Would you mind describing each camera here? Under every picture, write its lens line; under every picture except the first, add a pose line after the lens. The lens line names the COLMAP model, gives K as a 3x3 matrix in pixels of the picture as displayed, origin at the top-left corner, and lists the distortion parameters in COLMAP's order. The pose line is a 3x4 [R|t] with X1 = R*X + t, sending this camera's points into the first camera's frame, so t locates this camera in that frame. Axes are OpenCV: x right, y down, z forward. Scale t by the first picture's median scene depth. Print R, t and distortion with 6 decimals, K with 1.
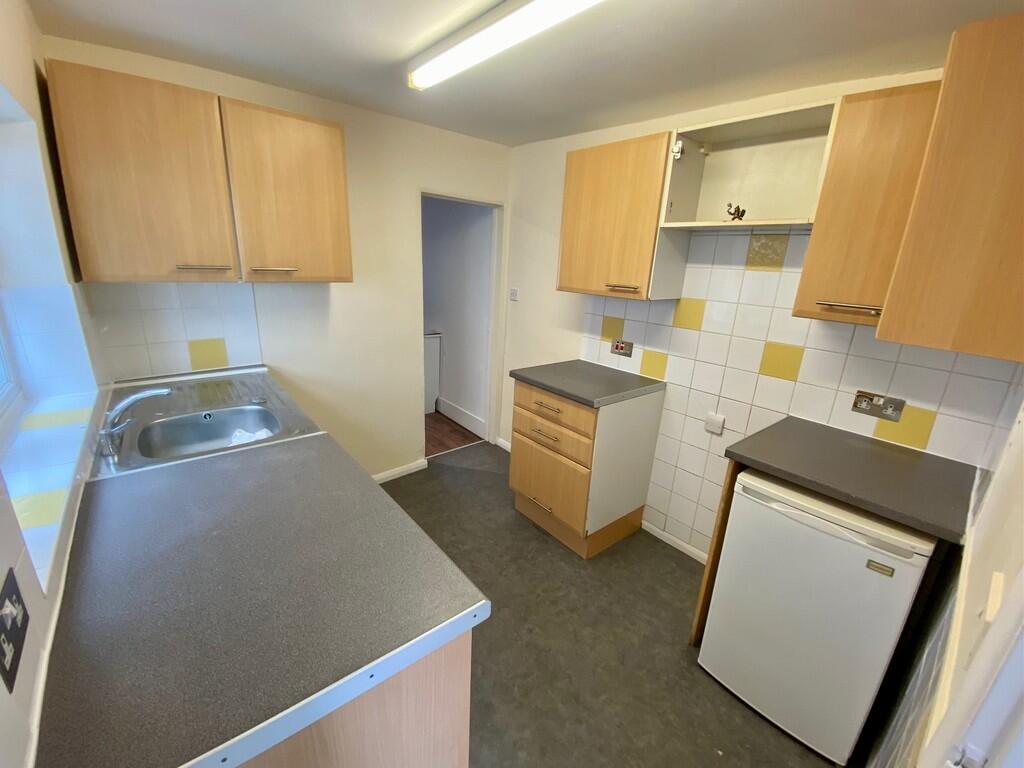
lens RADIAL K [[418.1, 0, 513.4], [0, 418.1, 381.9], [0, 0, 1]] dist [0.000172, -0.000386]
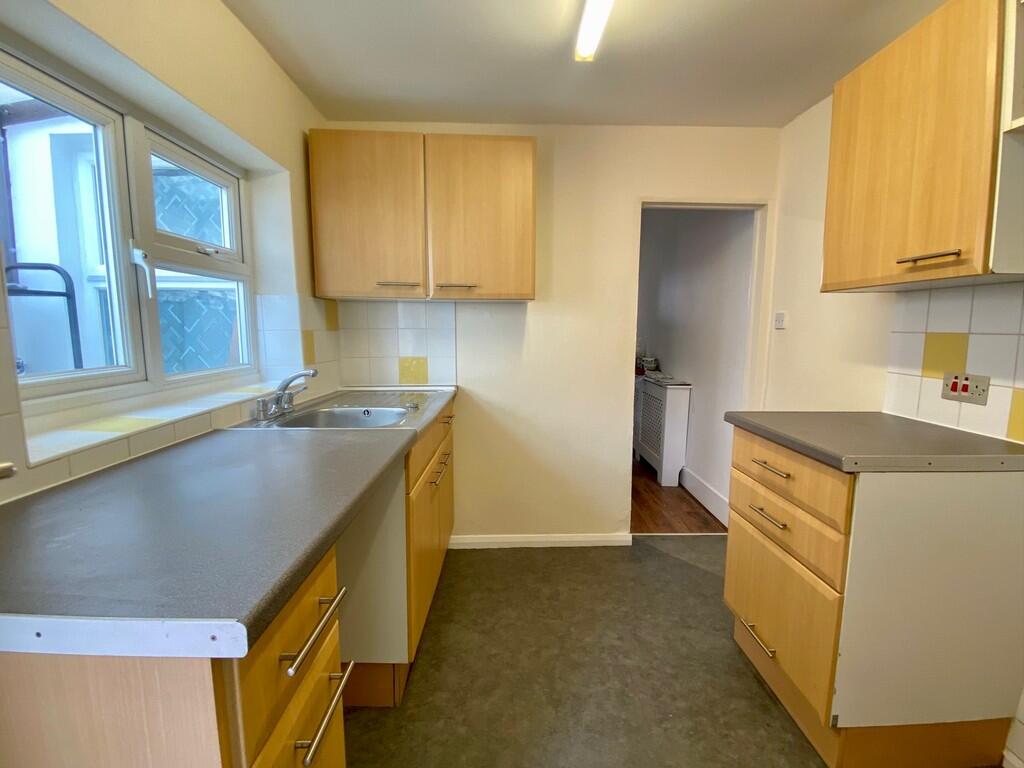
lens RADIAL K [[460.9, 0, 499.6], [0, 460.9, 384.5], [0, 0, 1]] dist [-0.035204, -0.001356]
pose [[0.755769, 0.028192, -0.654231, 0.197379], [-0.145792, 0.981241, -0.126135, 0.075851], [0.638402, 0.190711, 0.745702, 0.231062]]
